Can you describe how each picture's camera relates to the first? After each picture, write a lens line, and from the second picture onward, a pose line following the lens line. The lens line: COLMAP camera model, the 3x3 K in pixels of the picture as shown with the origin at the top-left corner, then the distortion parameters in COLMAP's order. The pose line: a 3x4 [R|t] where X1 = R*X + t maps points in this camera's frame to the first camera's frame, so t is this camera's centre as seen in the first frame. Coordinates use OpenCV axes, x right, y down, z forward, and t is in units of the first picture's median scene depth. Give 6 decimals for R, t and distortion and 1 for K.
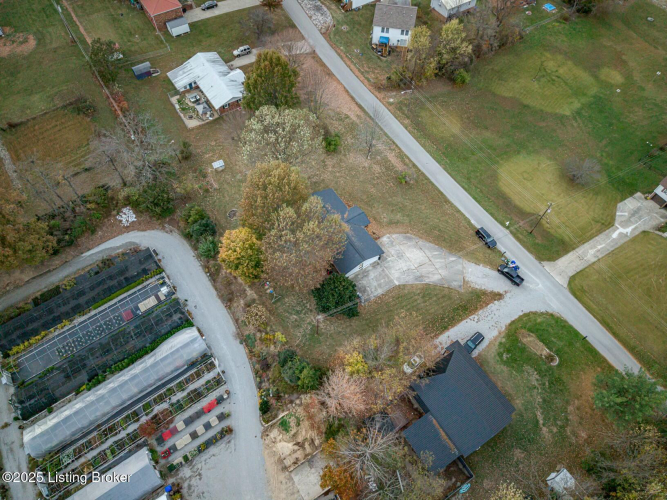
lens RADIAL K [[448.3, 0, 334.7], [0, 448.3, 253.0], [0, 0, 1]] dist [0.008533, -0.009771]
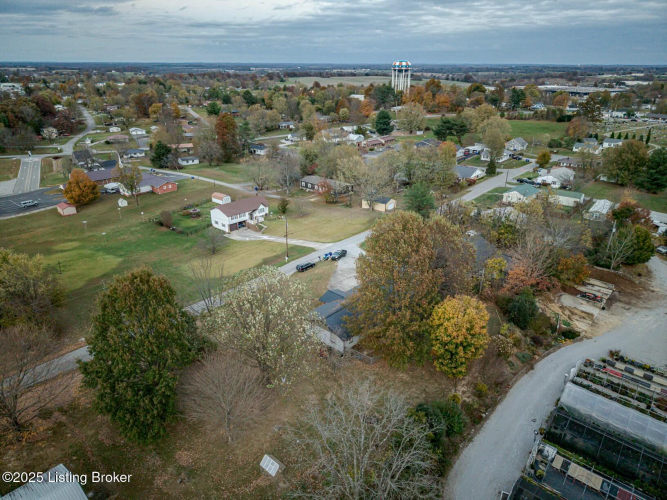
lens RADIAL K [[448.3, 0, 335.0], [0, 448.3, 250.7], [0, 0, 1]] dist [0.008200, -0.007891]
pose [[-0.272569, -0.383021, 0.882610, -0.704649], [0.819546, 0.388142, 0.421534, -0.498182], [-0.504035, 0.838236, 0.208108, 0.761816]]
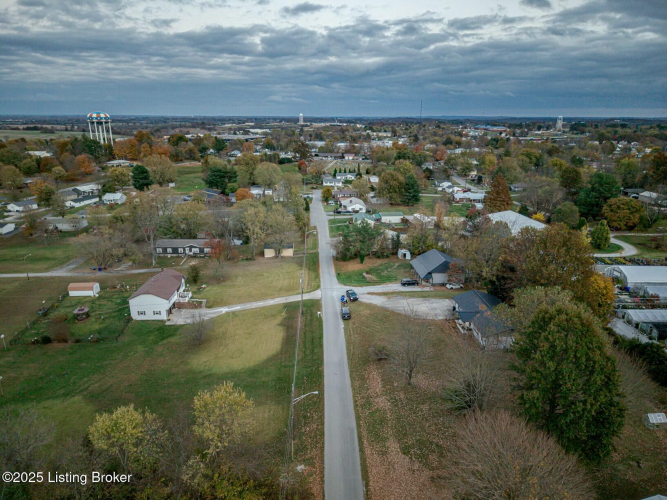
lens RADIAL K [[445.6, 0, 333.5], [0, 445.6, 250.0], [0, 0, 1]] dist [0.015981, -0.004621]
pose [[-0.865195, -0.157425, 0.476082, -0.151697], [0.423013, 0.280668, 0.861560, -1.138679], [-0.269252, 0.946807, -0.176240, 1.148265]]
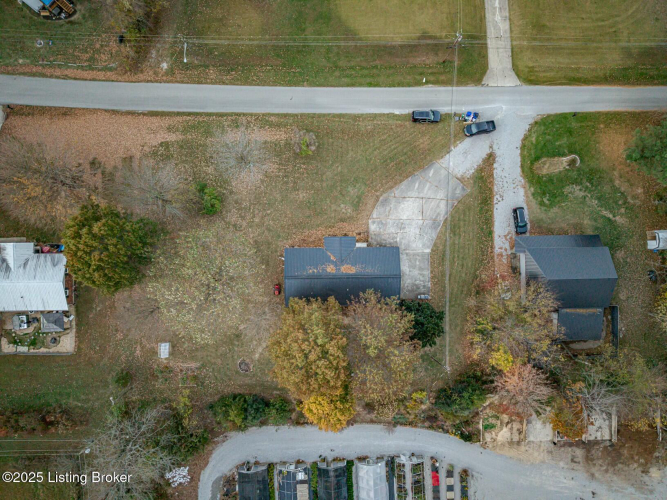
lens RADIAL K [[448.3, 0, 334.7], [0, 448.3, 253.0], [0, 0, 1]] dist [0.008533, -0.009771]
pose [[0.534738, -0.844974, -0.008635, 0.042314], [0.719223, 0.449745, 0.529574, -0.527089], [-0.443592, -0.289394, 0.848220, 0.318391]]
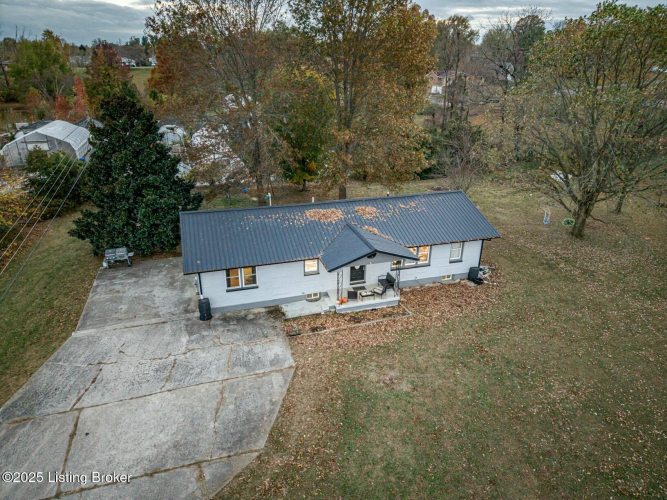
lens RADIAL K [[453.5, 0, 335.3], [0, 453.5, 249.9], [0, 0, 1]] dist [-0.006279, -0.001638]
pose [[-0.270906, 0.373838, -0.887049, 0.313011], [-0.832086, 0.372379, 0.411056, -0.186471], [0.483987, 0.849458, 0.210186, 0.956242]]
